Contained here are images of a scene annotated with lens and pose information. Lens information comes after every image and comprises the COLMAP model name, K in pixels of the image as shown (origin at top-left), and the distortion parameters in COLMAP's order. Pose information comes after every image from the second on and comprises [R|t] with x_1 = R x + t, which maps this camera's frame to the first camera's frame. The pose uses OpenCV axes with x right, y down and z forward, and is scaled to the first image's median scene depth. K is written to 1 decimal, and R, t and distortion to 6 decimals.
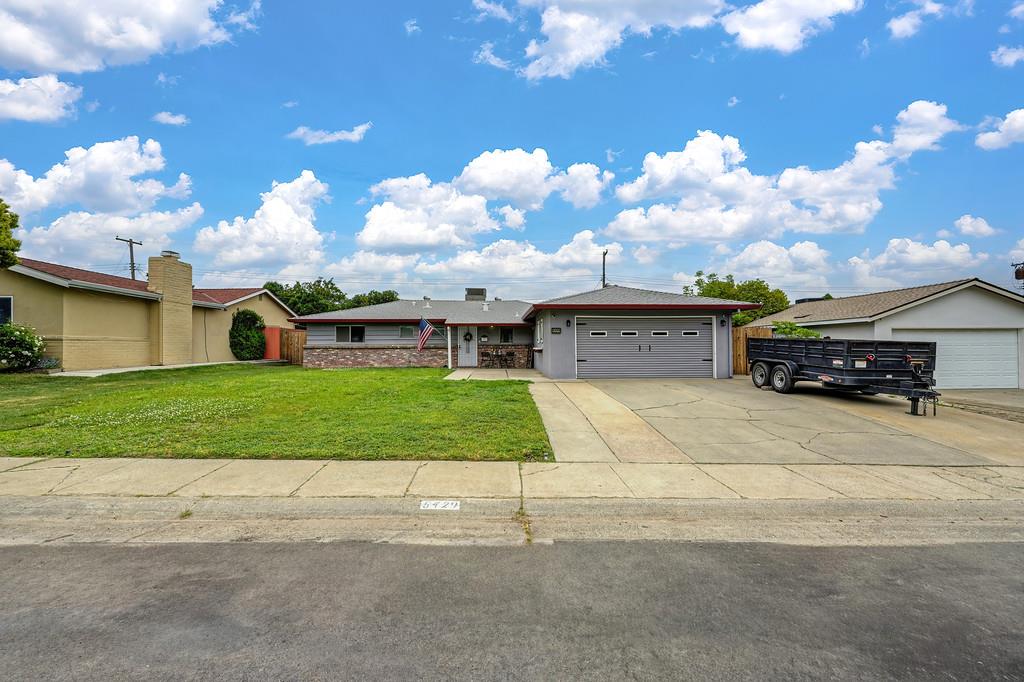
lens RADIAL K [[408.1, 0, 512.7], [0, 408.1, 342.1], [0, 0, 1]] dist [-0.001787, 0.000340]
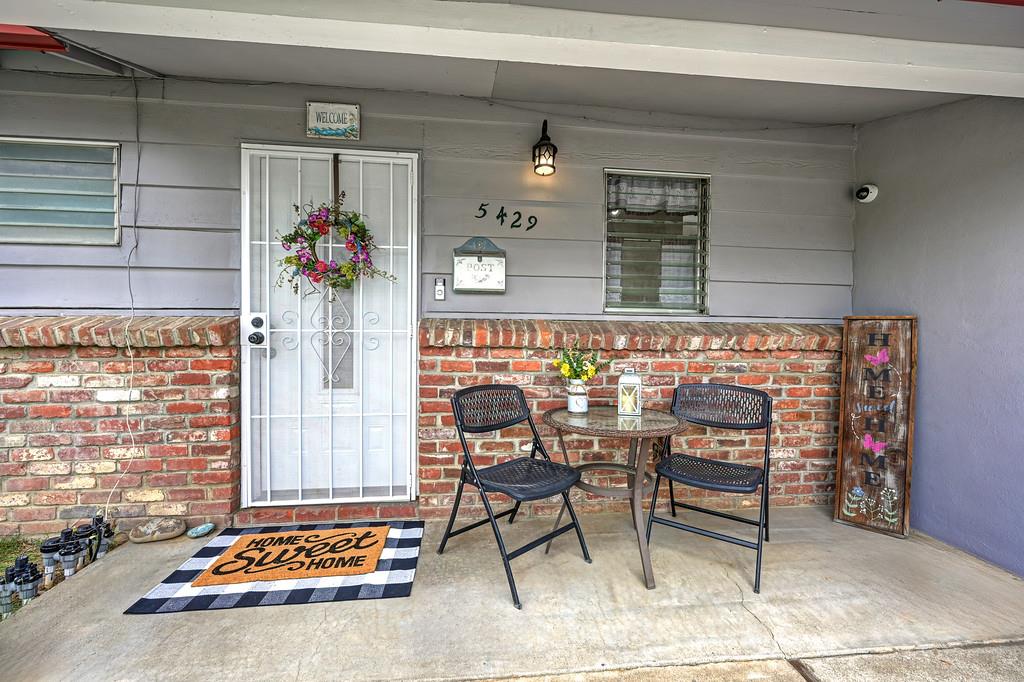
lens RADIAL K [[408.1, 0, 511.6], [0, 408.1, 341.4], [0, 0, 1]] dist [-0.001787, 0.000340]
pose [[0.991243, 0.018600, 0.130731, -0.075187], [-0.022358, 0.999376, 0.027332, 0.008875], [-0.130141, -0.030016, 0.991041, 0.883762]]
